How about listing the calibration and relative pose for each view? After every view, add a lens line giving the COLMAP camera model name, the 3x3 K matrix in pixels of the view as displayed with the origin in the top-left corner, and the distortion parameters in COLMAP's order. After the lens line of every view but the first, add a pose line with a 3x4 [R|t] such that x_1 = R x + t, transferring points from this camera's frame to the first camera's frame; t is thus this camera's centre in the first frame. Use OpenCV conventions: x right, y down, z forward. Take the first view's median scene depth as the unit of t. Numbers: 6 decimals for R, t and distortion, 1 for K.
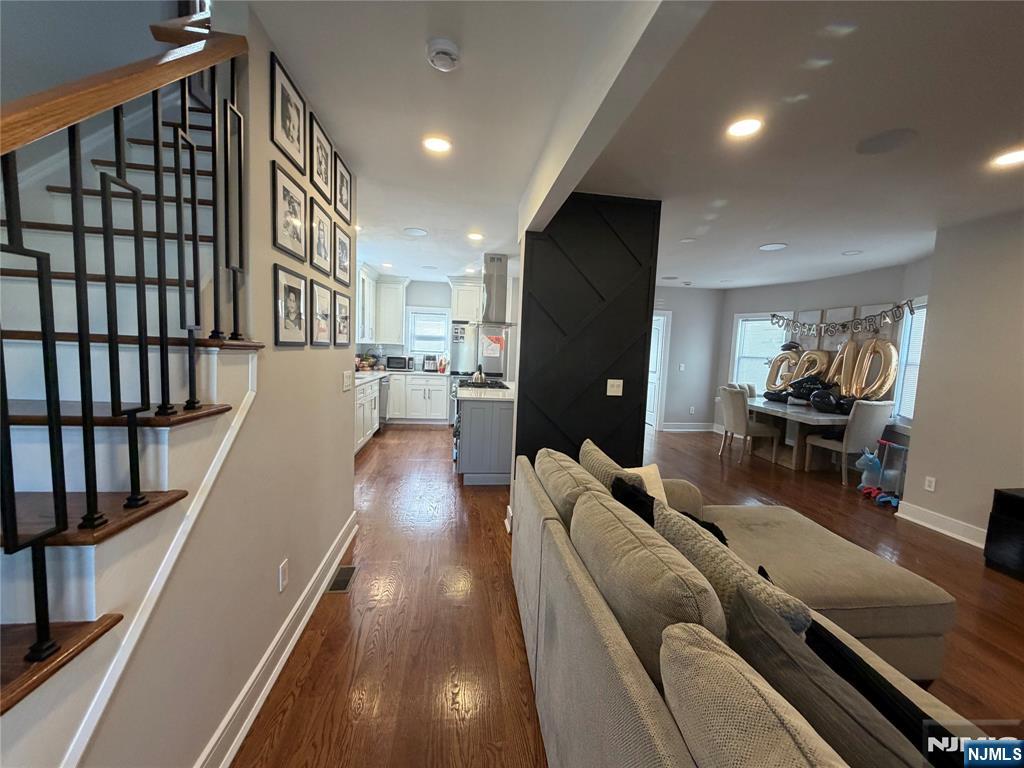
lens RADIAL K [[405.9, 0, 510.5], [0, 405.9, 382.8], [0, 0, 1]] dist [-0.003289, -0.000264]
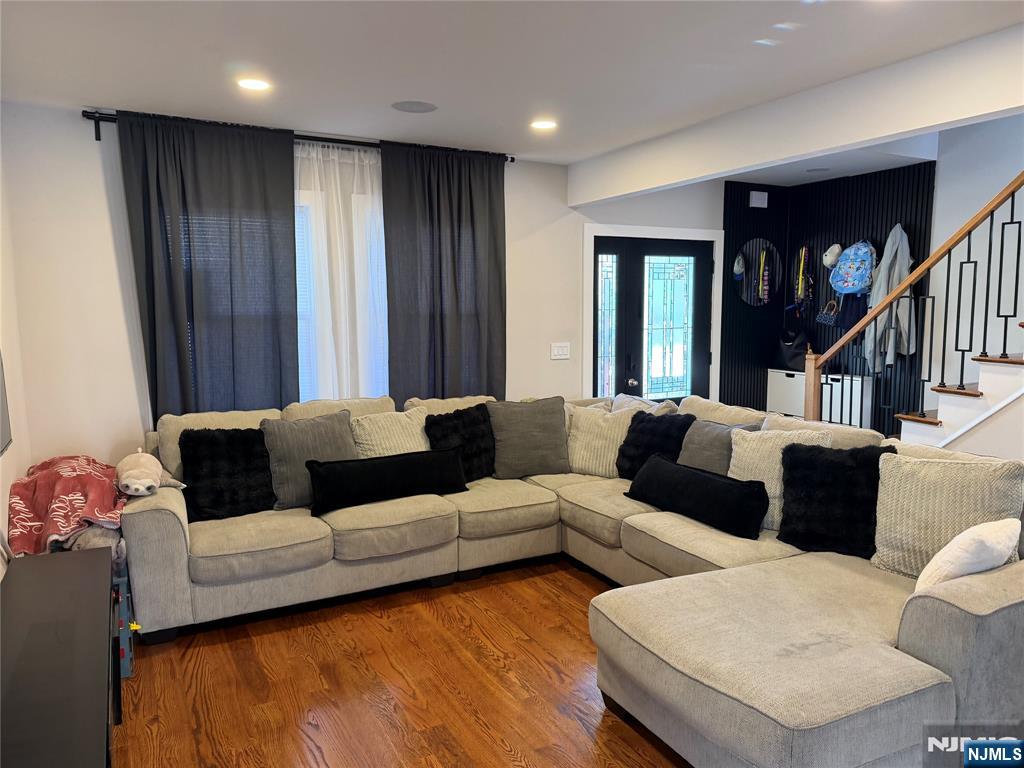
lens RADIAL K [[713.4, 0, 512.0], [0, 713.4, 384.0], [0, 0, 1]] dist [0.099464, -0.153930]
pose [[-0.931120, 0.006605, -0.364654, 0.570390], [-0.061327, 0.982764, 0.174397, -0.058277], [0.359520, 0.184748, -0.914666, 0.712932]]
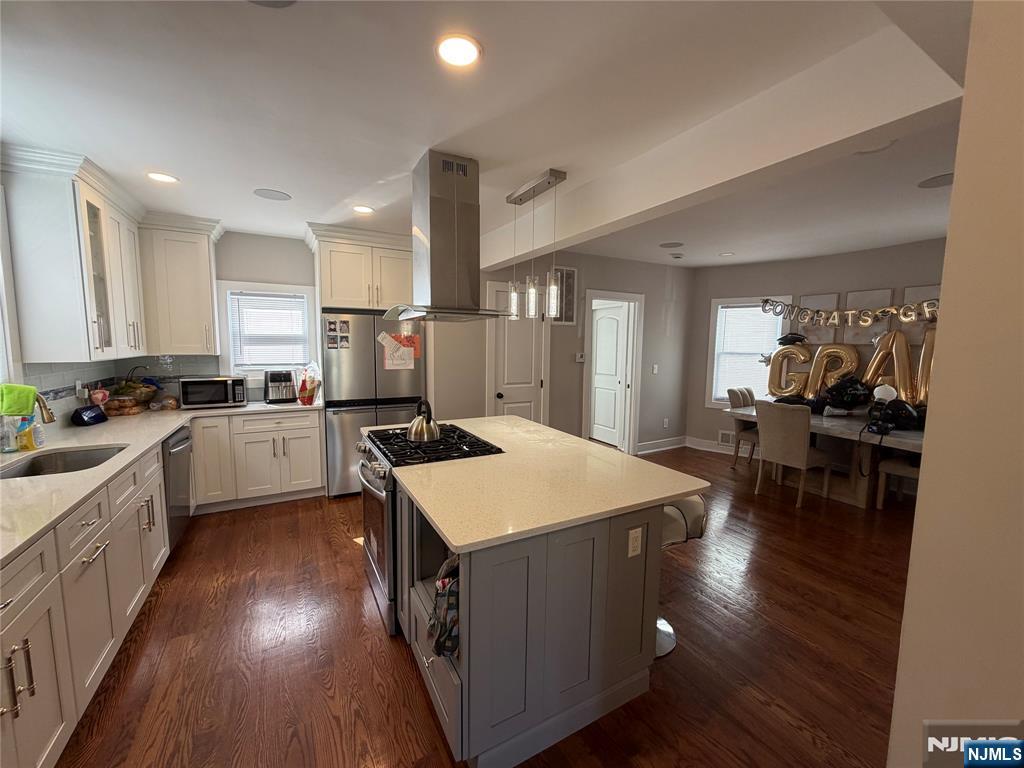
lens RADIAL K [[405.9, 0, 510.5], [0, 405.9, 382.8], [0, 0, 1]] dist [-0.003289, -0.000264]
pose [[0.929388, -0.067061, 0.362961, -0.143384], [0.058235, 0.997682, 0.035217, -0.072508], [-0.364481, -0.011593, 0.931139, 0.509638]]
